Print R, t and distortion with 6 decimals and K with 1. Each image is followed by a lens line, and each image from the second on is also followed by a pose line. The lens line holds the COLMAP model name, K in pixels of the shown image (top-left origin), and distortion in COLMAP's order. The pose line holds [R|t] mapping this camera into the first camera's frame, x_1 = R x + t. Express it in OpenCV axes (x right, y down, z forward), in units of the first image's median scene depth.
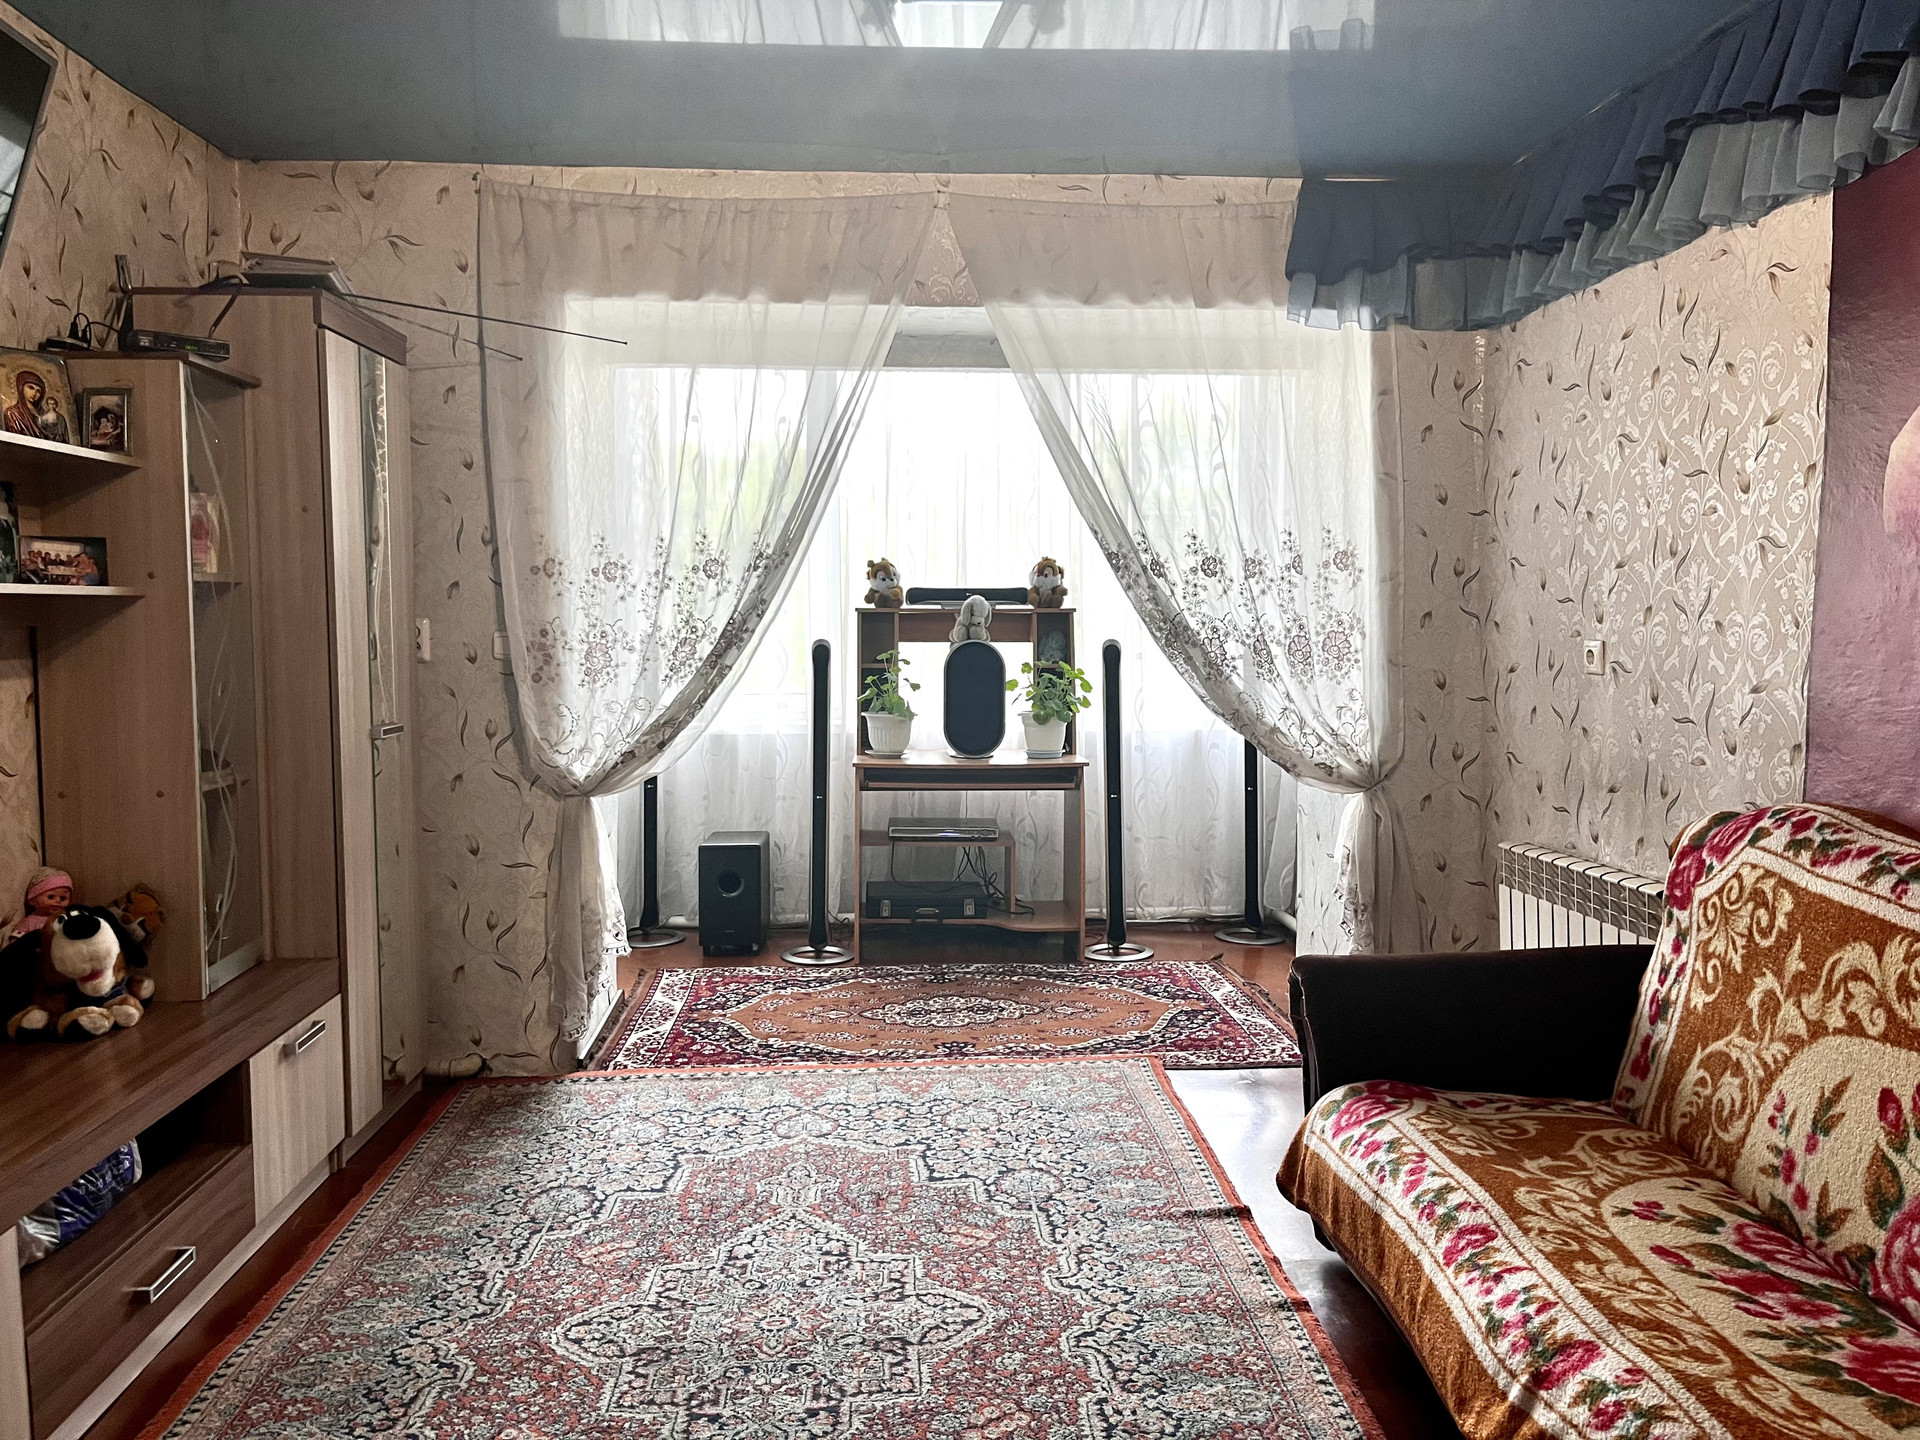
lens RADIAL K [[1456.0, 0, 958.0], [0, 1456.0, 715.0], [0, 0, 1]] dist [0.015037, 0.003565]
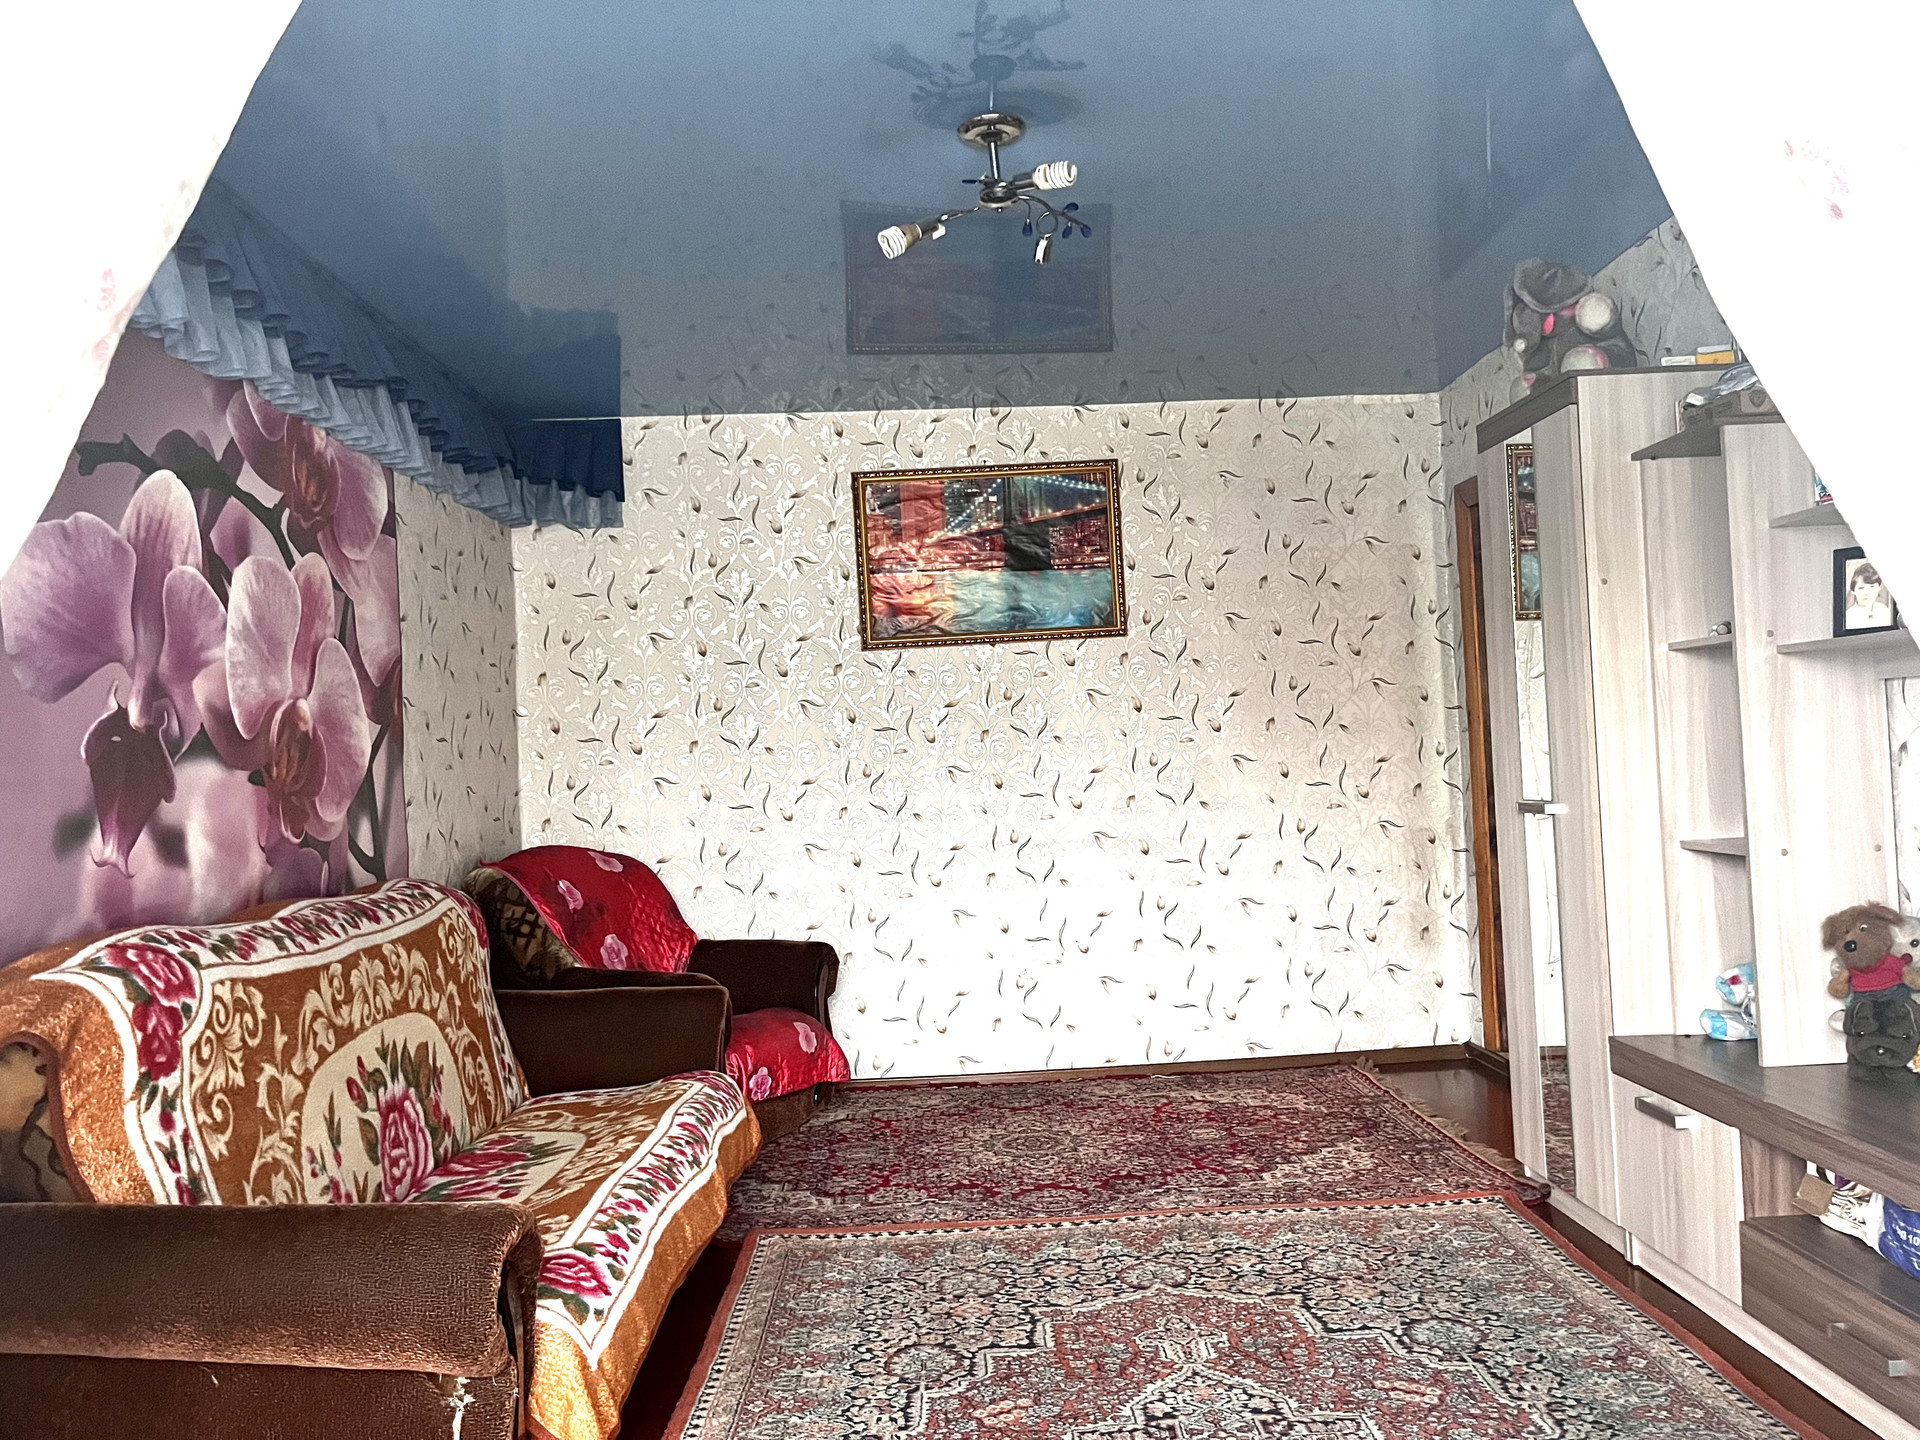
lens RADIAL K [[1456.0, 0, 963.0], [0, 1456.0, 718.9], [0, 0, 1]] dist [0.015037, 0.003565]
pose [[-0.998027, 0.045787, 0.042964, -0.015669], [0.047514, 0.998067, 0.040063, -0.095992], [-0.041047, 0.042025, -0.998273, 2.038287]]
